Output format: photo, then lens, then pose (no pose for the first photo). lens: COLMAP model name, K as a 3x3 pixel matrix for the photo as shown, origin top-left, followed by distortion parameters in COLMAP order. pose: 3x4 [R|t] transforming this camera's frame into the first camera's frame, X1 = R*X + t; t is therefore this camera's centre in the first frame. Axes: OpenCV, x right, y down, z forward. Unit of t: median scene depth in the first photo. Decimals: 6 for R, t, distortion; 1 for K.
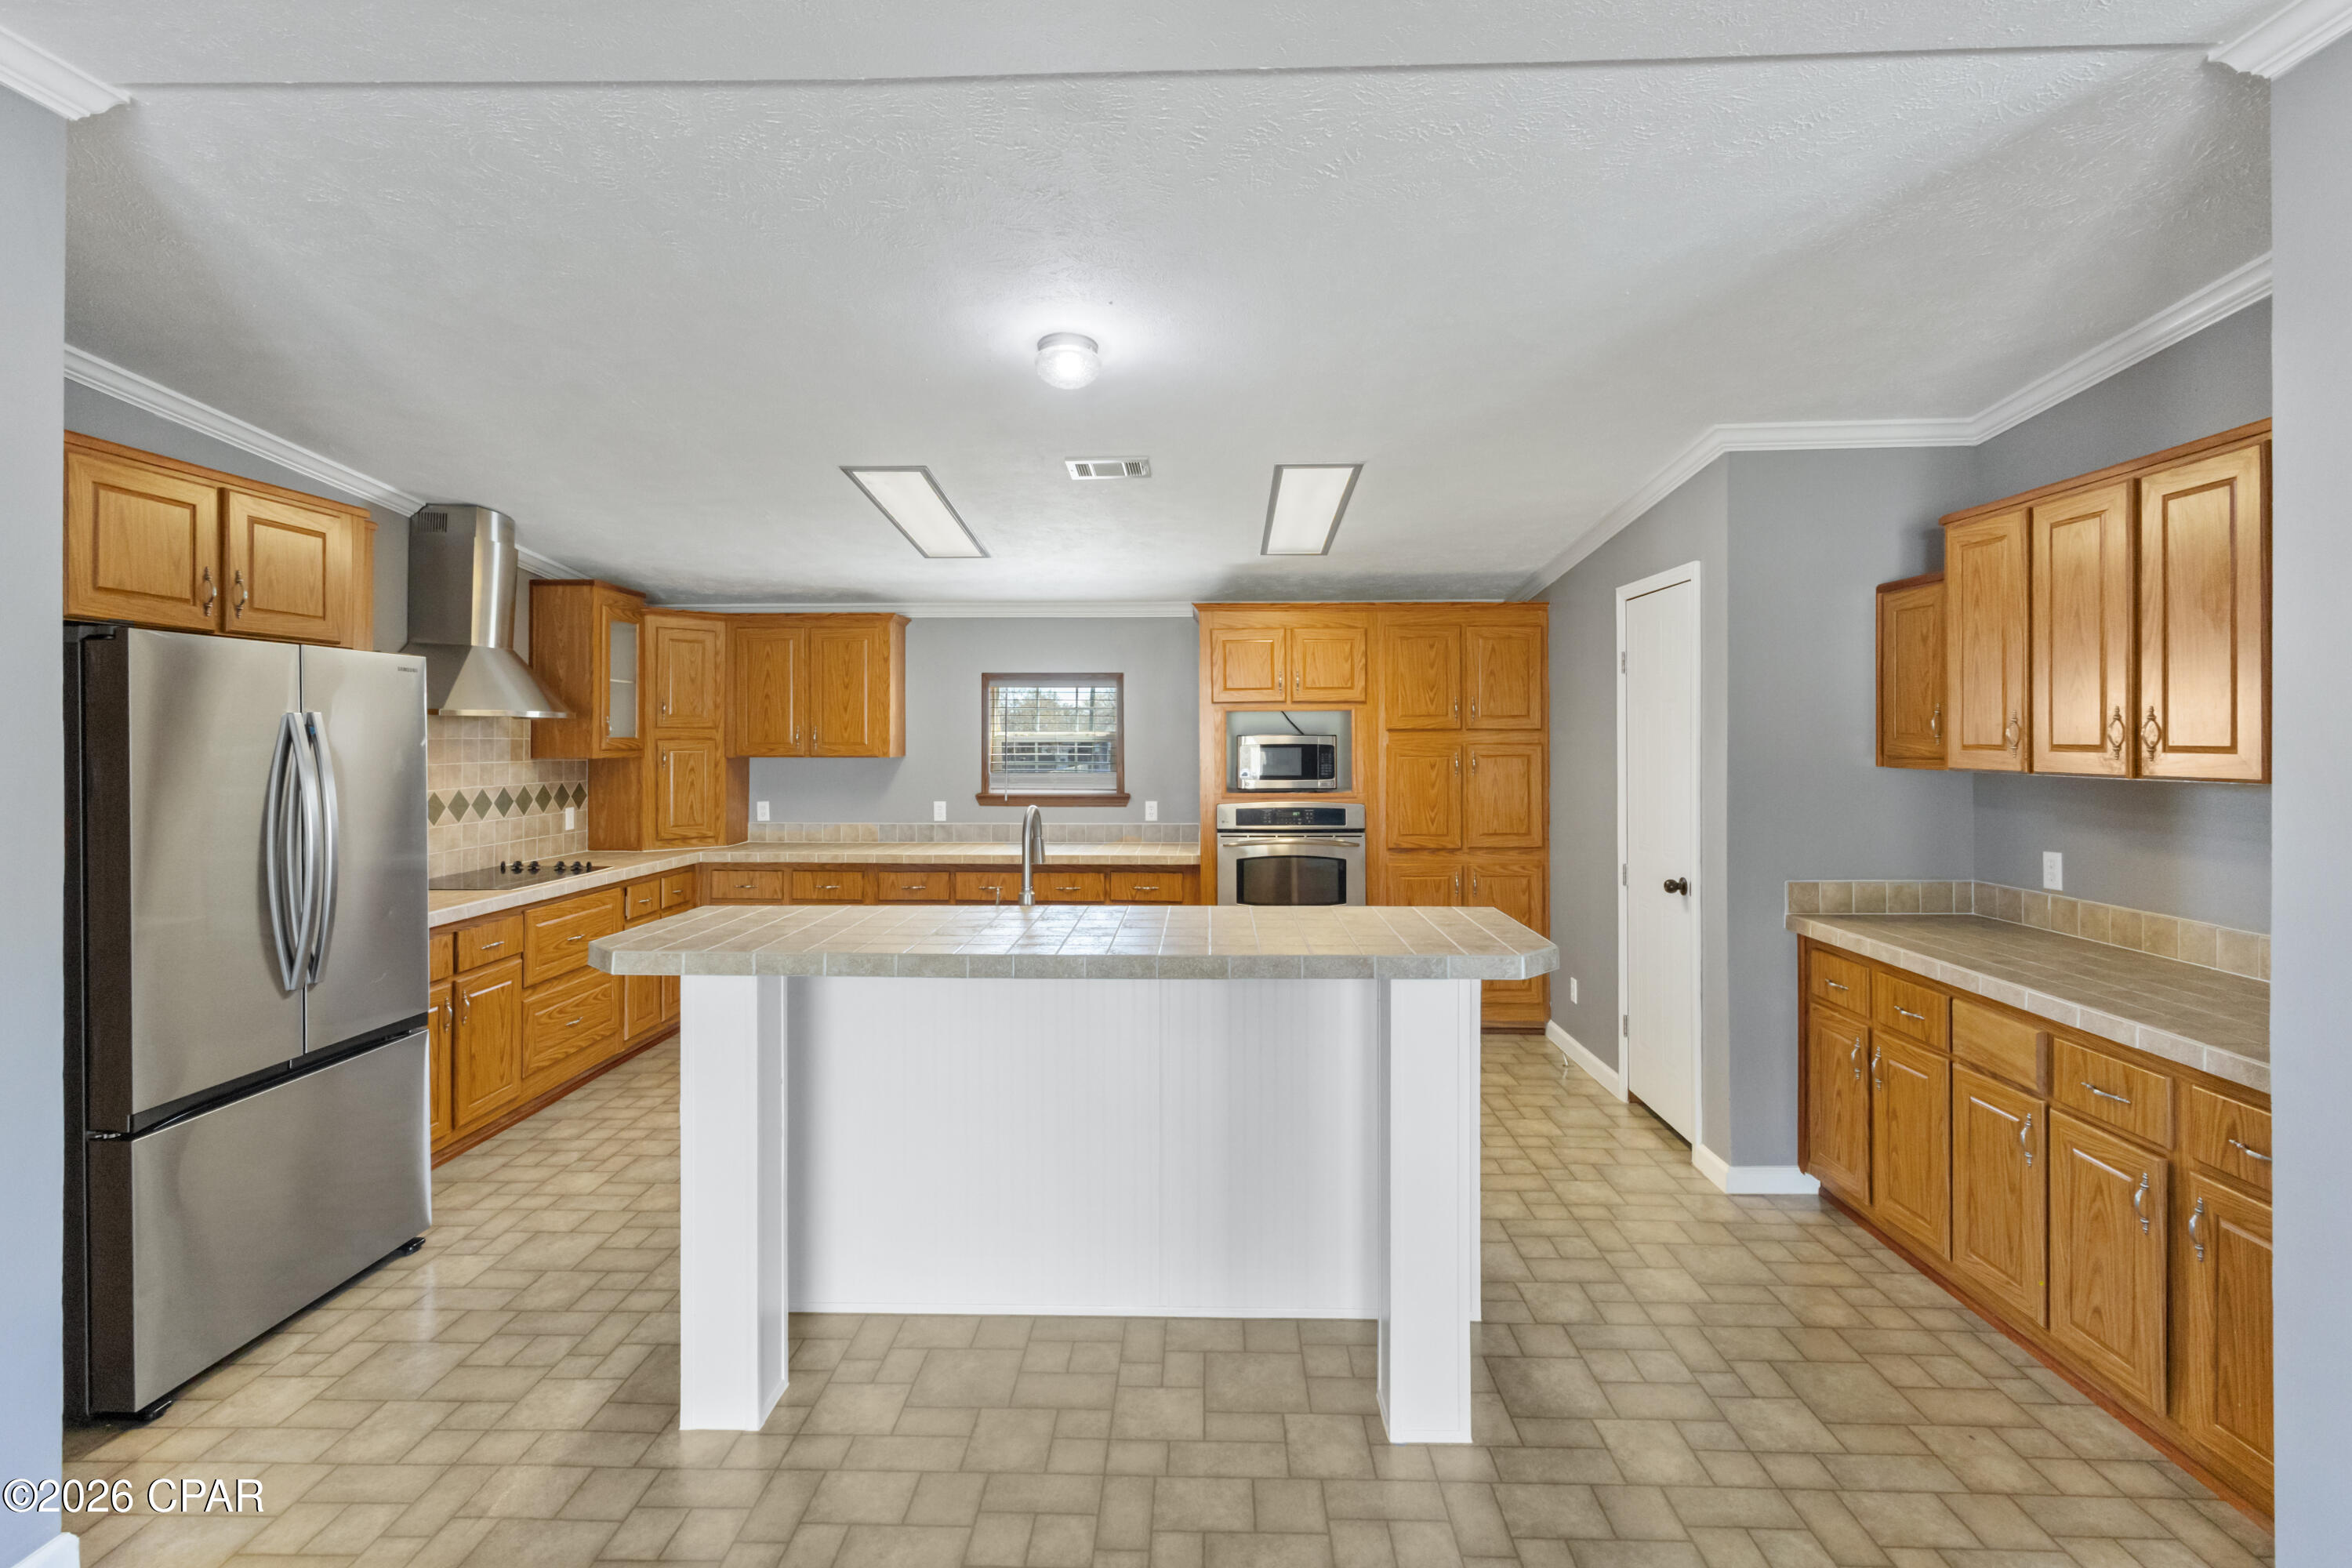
lens RADIAL K [[1099.0, 0, 1168.0], [0, 1099.0, 742.8], [0, 0, 1]] dist [0.000608, 0.001417]
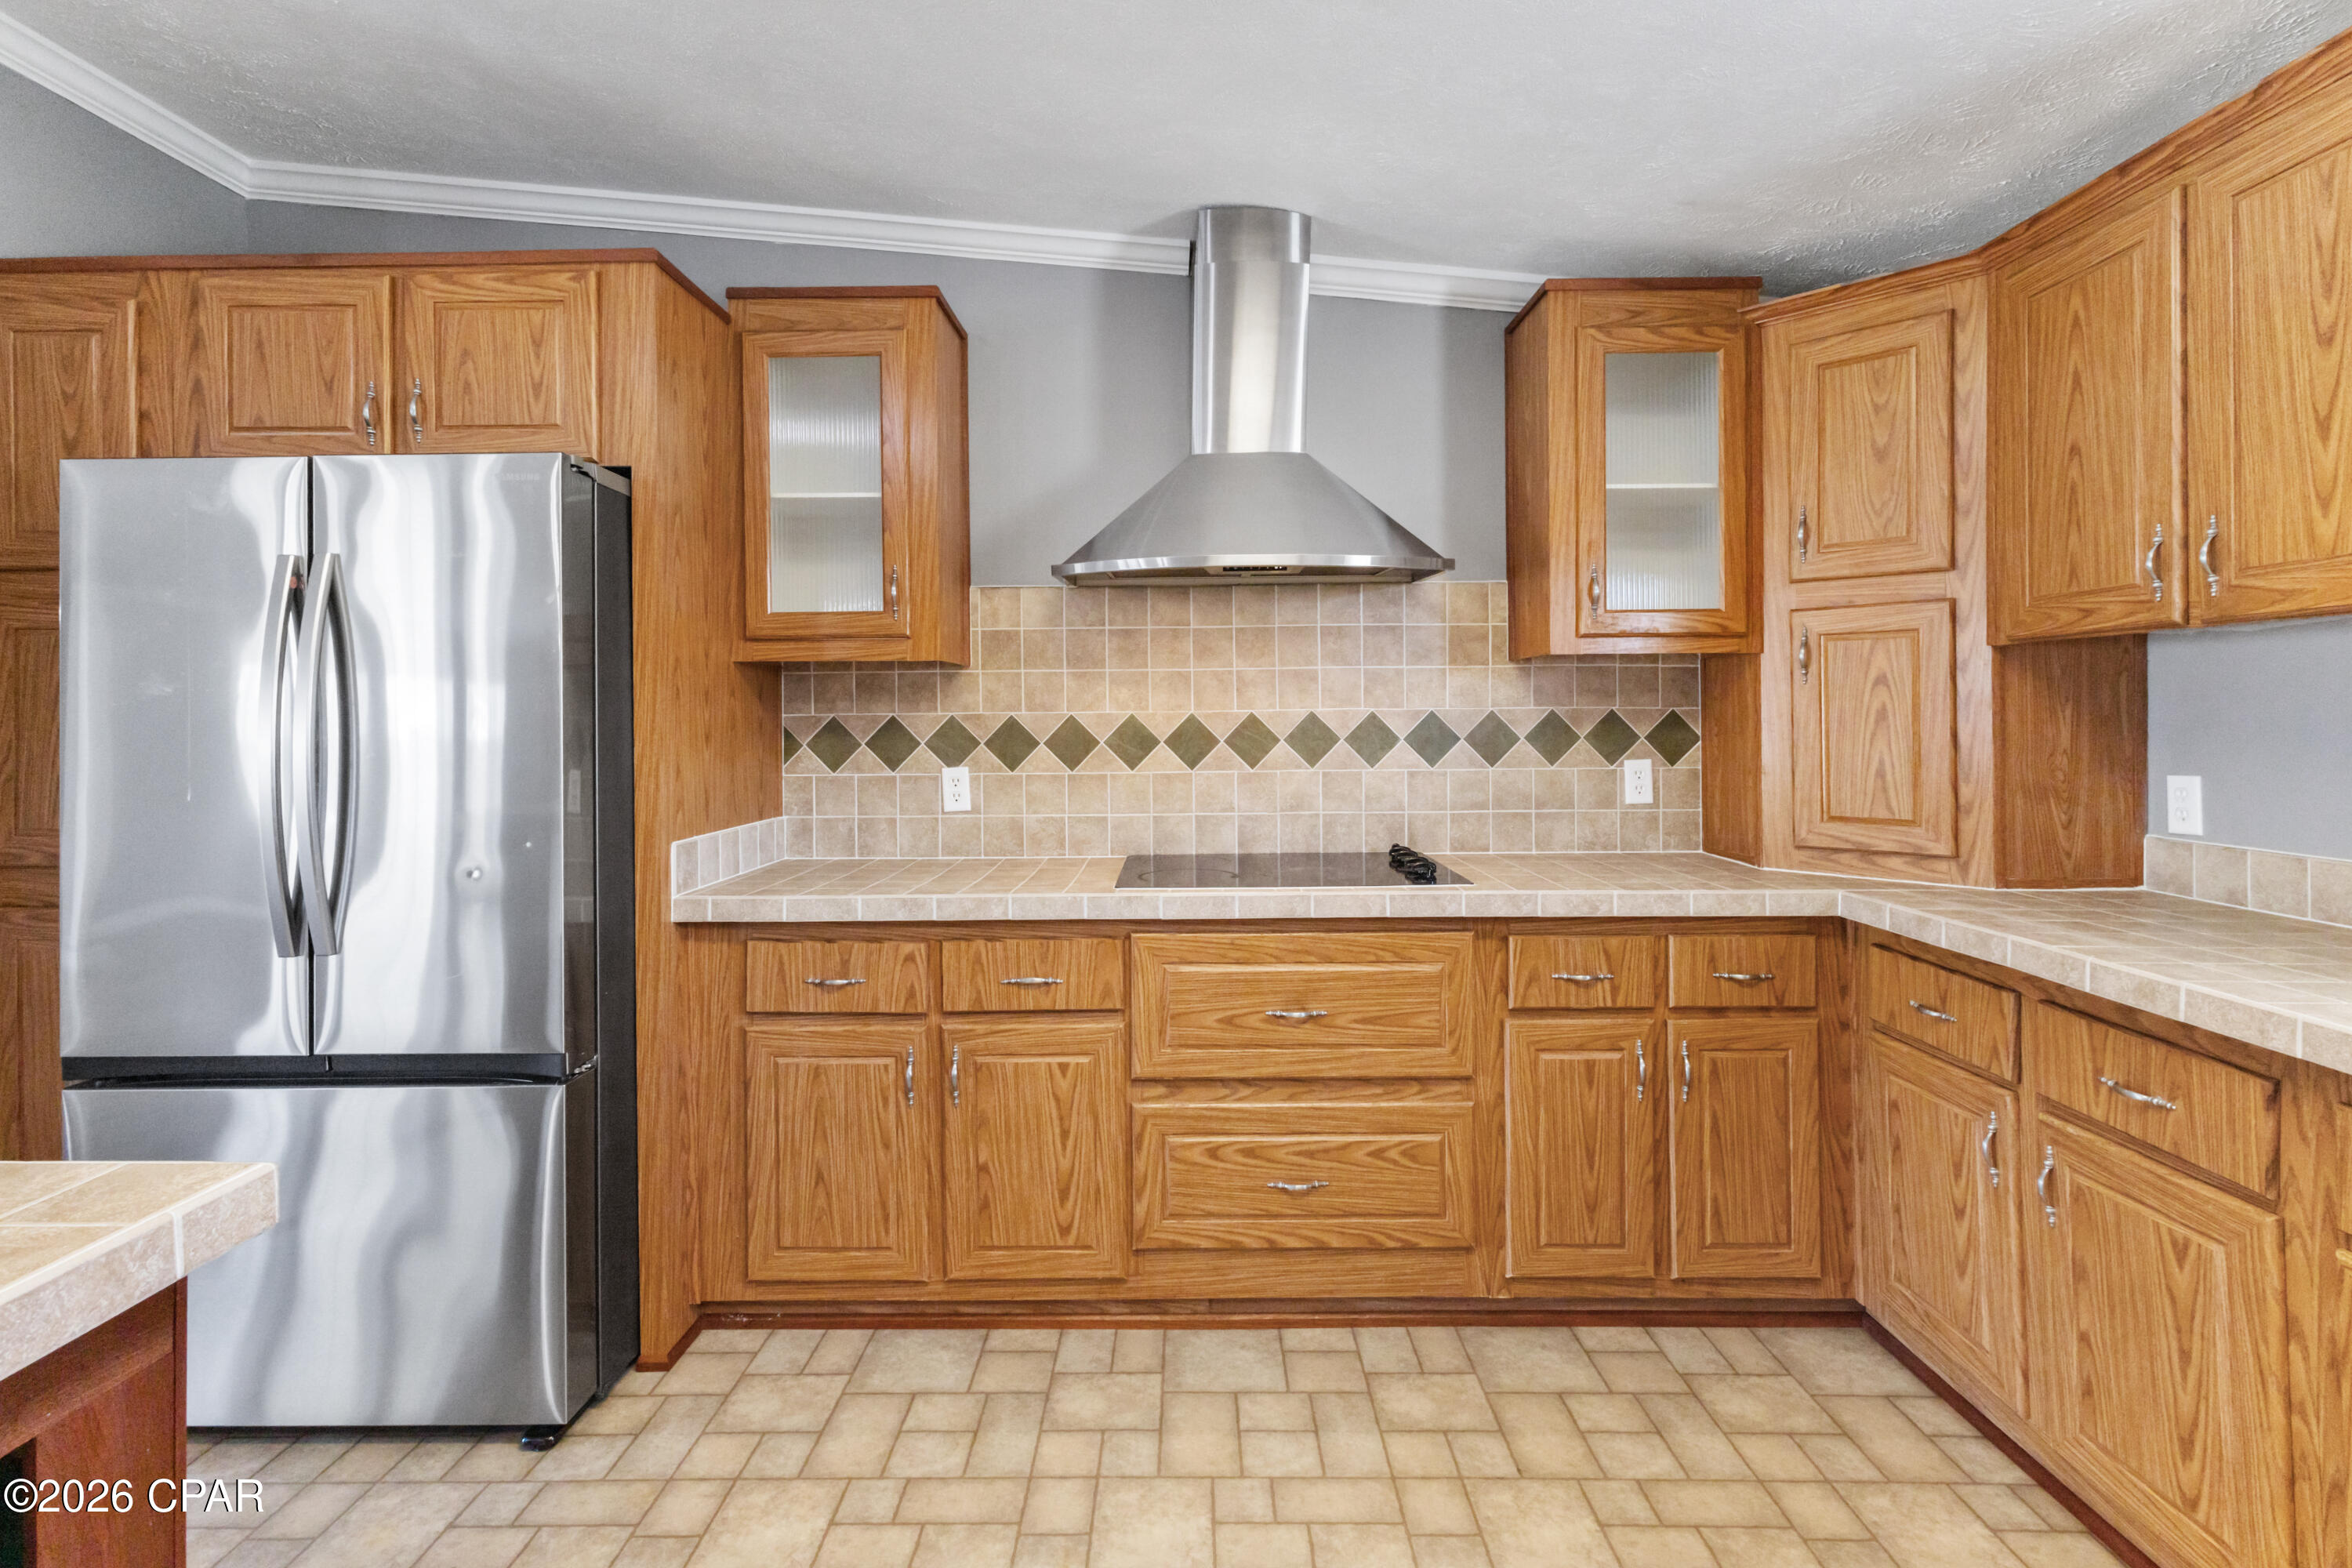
lens RADIAL K [[1095.7, 0, 1170.8], [0, 1095.7, 720.1], [0, 0, 1]] dist [-0.000646, 0.000334]
pose [[0.020496, 0.002133, -0.999788, -0.047657], [0.004678, 0.999987, 0.002229, 0.038585], [0.999779, -0.004723, 0.020486, 0.775389]]
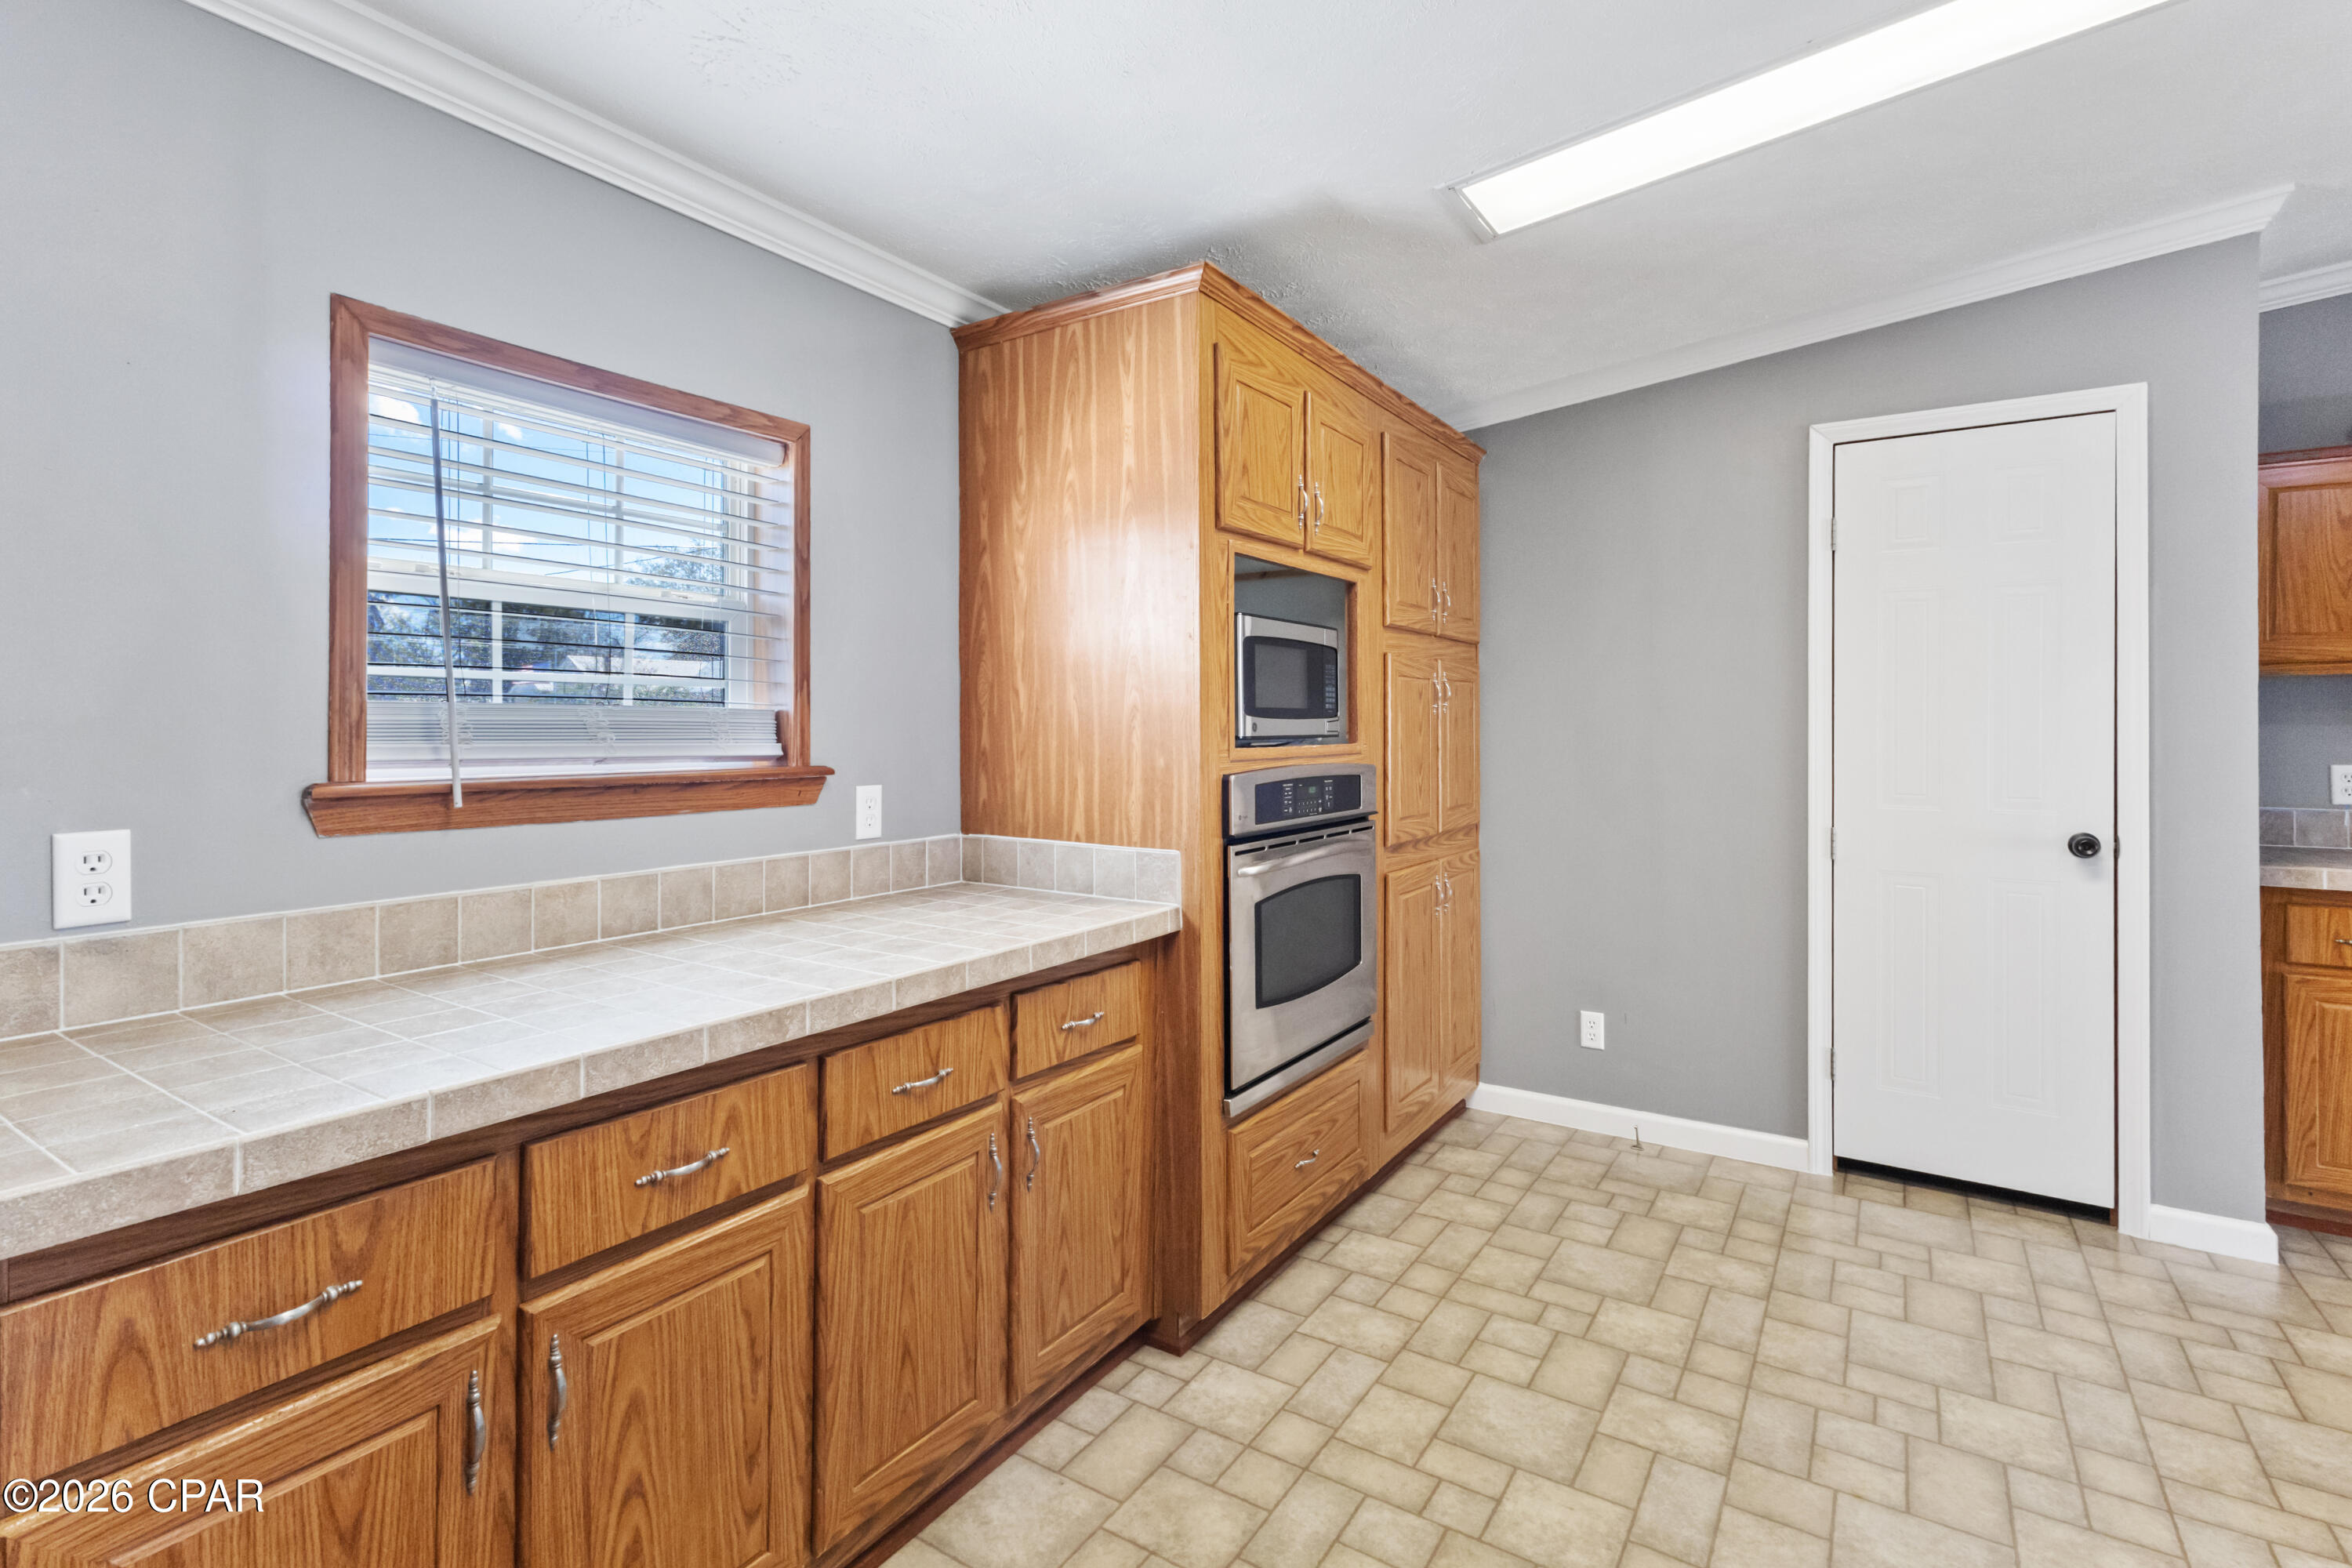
lens RADIAL K [[1098.0, 0, 1171.9], [0, 1098.0, 738.1], [0, 0, 1]] dist [0.004161, 0.000836]
pose [[0.525626, -0.006127, 0.850694, -0.314313], [0.004196, 0.999981, 0.004610, 0.039836], [-0.850705, 0.001146, 0.525642, 0.800889]]
